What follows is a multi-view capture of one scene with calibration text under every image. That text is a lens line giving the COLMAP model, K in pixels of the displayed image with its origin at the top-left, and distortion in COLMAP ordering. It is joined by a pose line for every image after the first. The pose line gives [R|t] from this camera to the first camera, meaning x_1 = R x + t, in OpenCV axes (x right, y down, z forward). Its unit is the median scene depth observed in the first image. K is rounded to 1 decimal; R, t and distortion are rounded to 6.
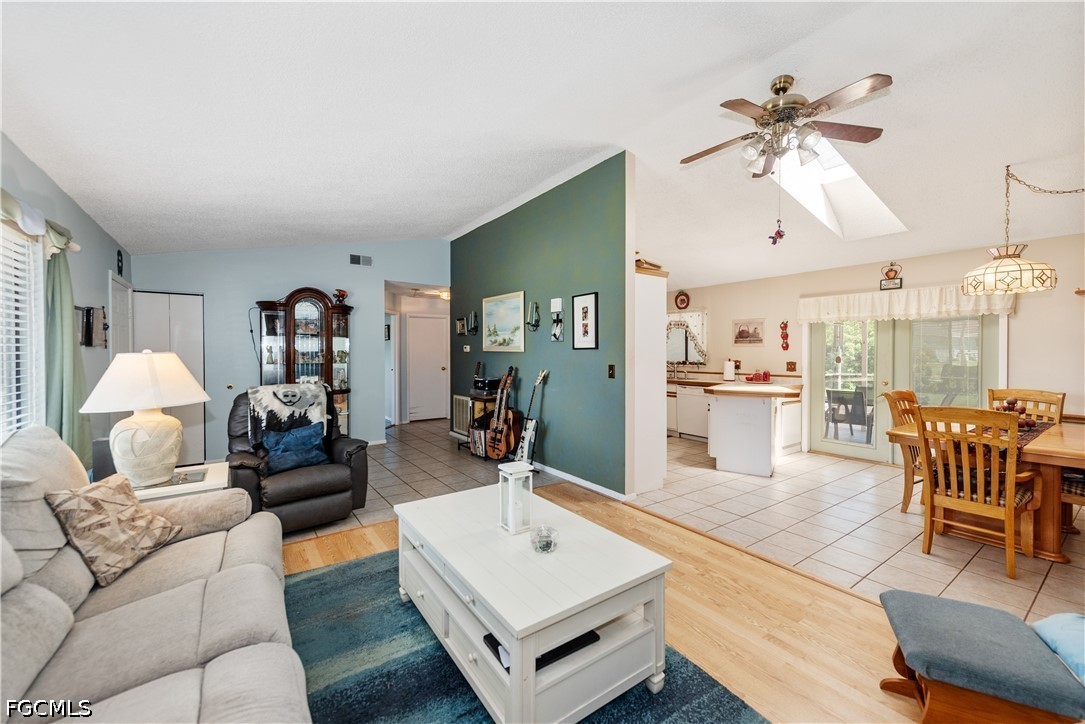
lens RADIAL K [[428.7, 0, 541.5], [0, 428.7, 352.3], [0, 0, 1]] dist [0.014331, -0.004191]
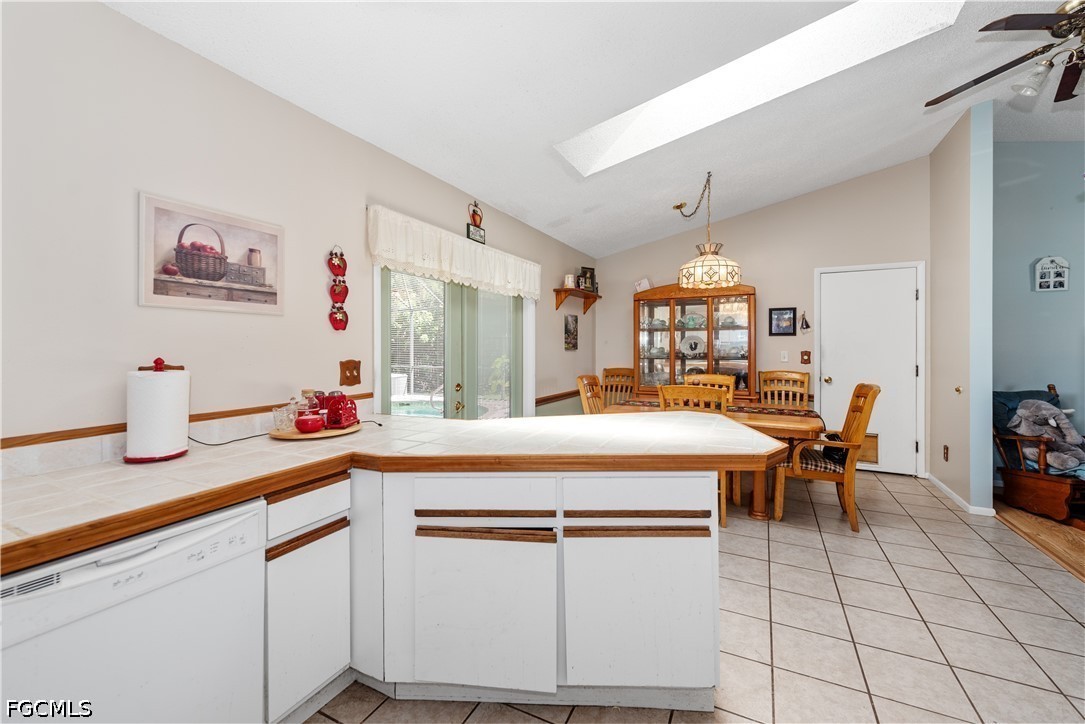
lens RADIAL K [[428.7, 0, 539.0], [0, 428.7, 352.4], [0, 0, 1]] dist [0.014331, -0.004191]
pose [[-0.468048, -0.014722, 0.883581, 0.185519], [-0.000330, 0.999864, 0.016485, 0.010038], [-0.883703, 0.007424, -0.467989, 1.208539]]
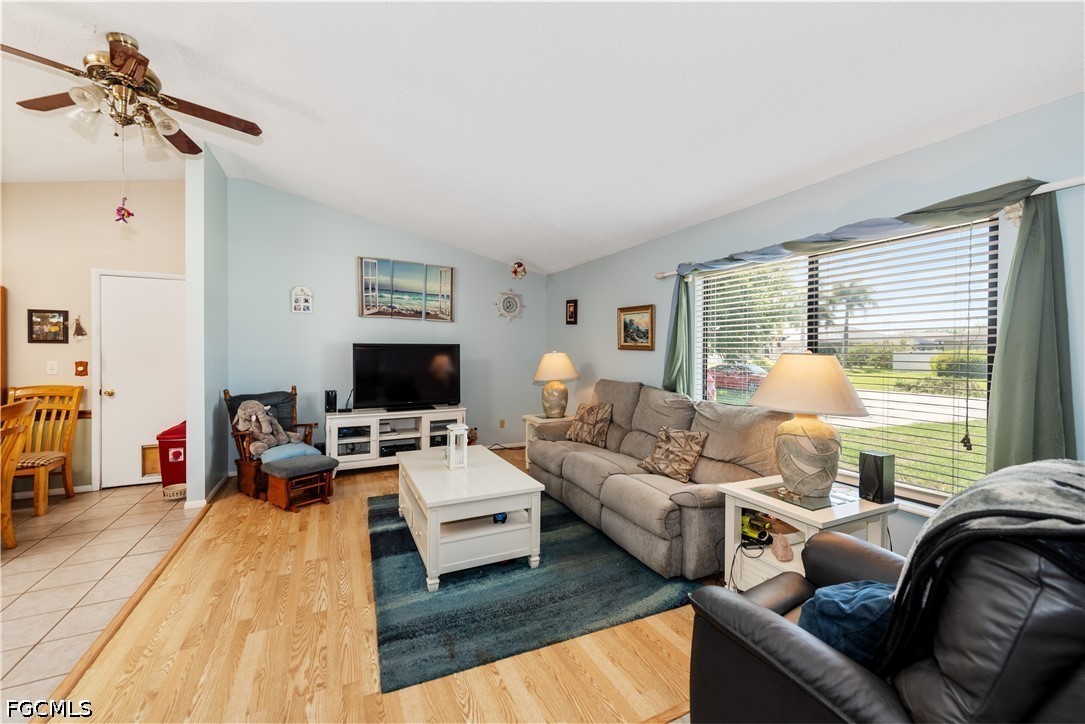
lens RADIAL K [[428.7, 0, 541.4], [0, 428.7, 355.0], [0, 0, 1]] dist [0.014331, -0.004191]
pose [[-0.988231, -0.005982, 0.152850, -0.226540], [-0.004900, 0.999960, 0.007455, 0.000687], [-0.152888, 0.006619, -0.988221, 0.954321]]
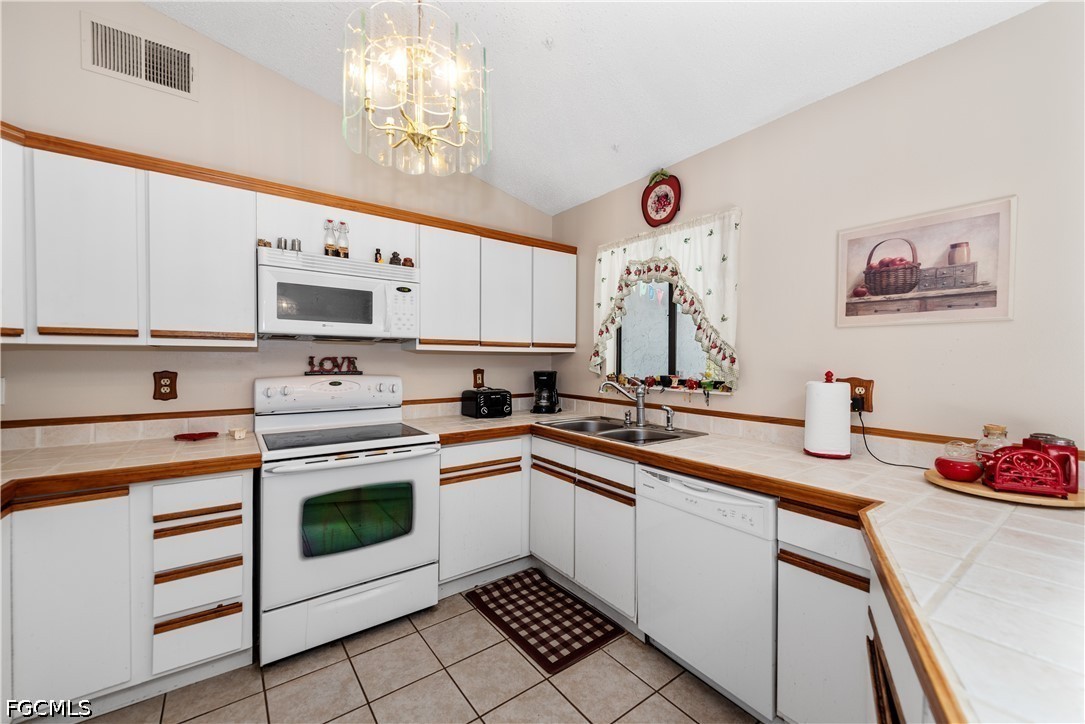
lens RADIAL K [[428.7, 0, 542.4], [0, 428.7, 359.3], [0, 0, 1]] dist [0.014331, -0.004191]
pose [[0.999787, 0.004346, 0.020177, 0.329196], [-0.004402, 0.999986, 0.002761, 0.009416], [-0.020165, -0.002849, 0.999793, 0.955261]]
